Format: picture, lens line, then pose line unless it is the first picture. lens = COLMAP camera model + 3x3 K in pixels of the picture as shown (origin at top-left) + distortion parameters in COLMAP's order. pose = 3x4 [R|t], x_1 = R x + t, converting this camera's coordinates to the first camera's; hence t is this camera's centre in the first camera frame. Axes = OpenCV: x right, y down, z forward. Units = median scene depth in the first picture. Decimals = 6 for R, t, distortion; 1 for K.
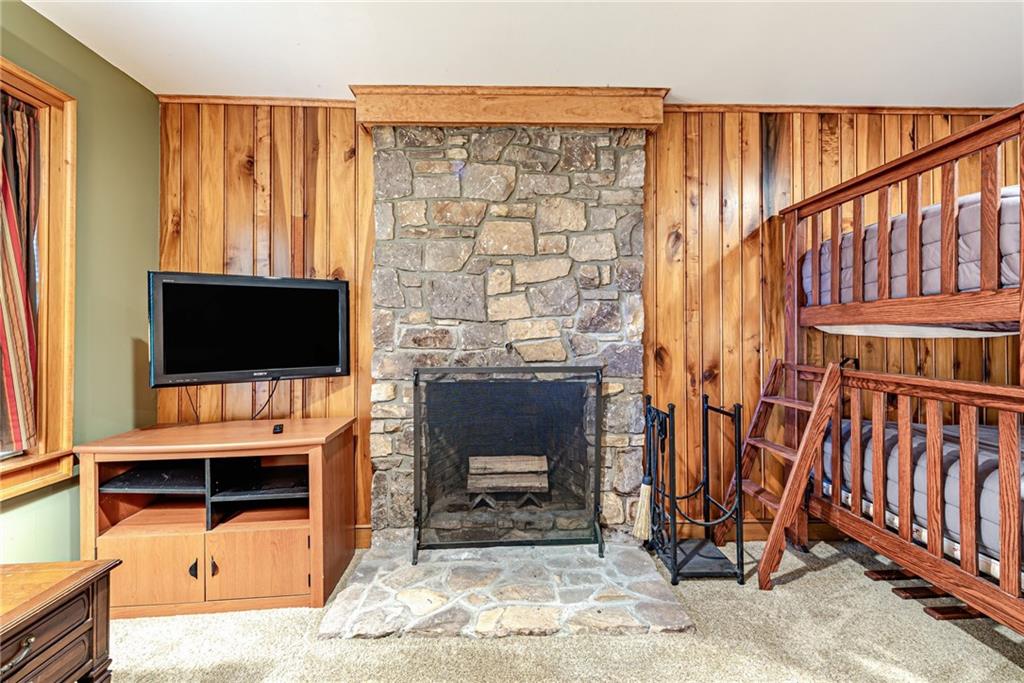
lens RADIAL K [[405.4, 0, 513.8], [0, 405.4, 342.0], [0, 0, 1]] dist [0.009697, -0.001612]
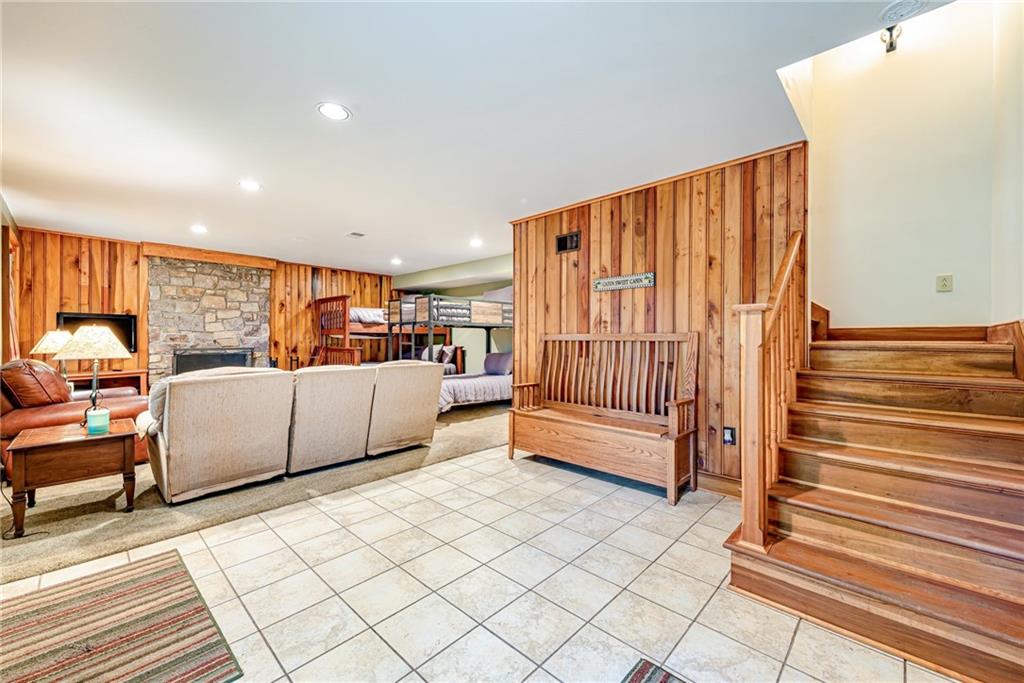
lens RADIAL K [[405.4, 0, 509.3], [0, 405.4, 340.6], [0, 0, 1]] dist [0.009697, -0.001612]
pose [[0.715627, 0.001803, 0.698481, -0.515109], [-0.003006, 0.999995, 0.000498, 0.000133], [-0.698476, -0.002456, 0.715629, -2.406201]]
